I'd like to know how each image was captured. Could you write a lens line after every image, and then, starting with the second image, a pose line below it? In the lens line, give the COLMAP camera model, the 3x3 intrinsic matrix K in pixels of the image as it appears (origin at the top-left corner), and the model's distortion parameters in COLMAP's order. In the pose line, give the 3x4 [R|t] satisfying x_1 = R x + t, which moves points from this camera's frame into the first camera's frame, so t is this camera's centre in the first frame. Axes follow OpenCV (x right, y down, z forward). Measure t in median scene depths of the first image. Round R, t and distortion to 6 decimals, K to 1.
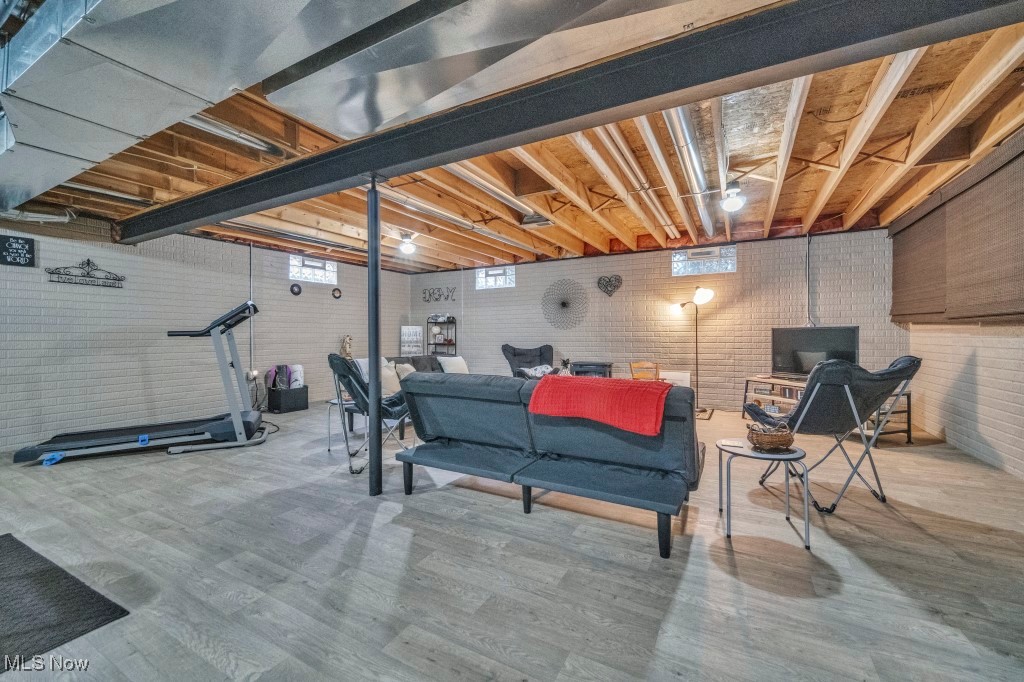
lens RADIAL K [[412.4, 0, 516.0], [0, 412.4, 338.2], [0, 0, 1]] dist [-0.001478, -0.000929]
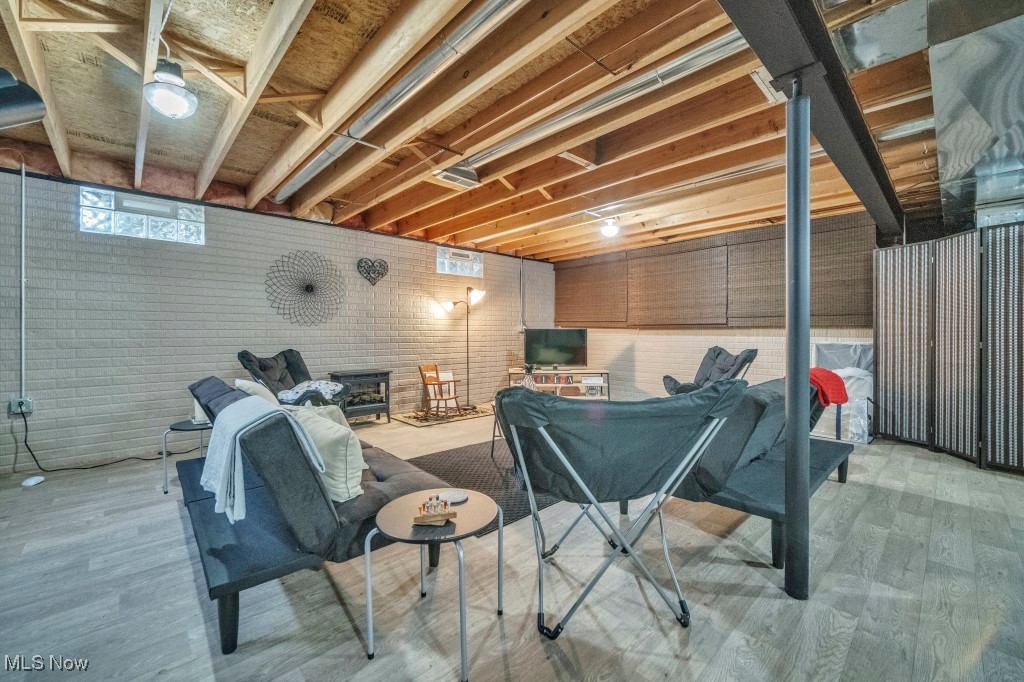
lens RADIAL K [[412.4, 0, 513.0], [0, 412.4, 336.3], [0, 0, 1]] dist [-0.001478, -0.000929]
pose [[0.322214, -0.004178, 0.946658, -0.484076], [0.005239, 0.999983, 0.002630, -0.005255], [-0.946652, 0.004112, 0.322231, 0.551455]]
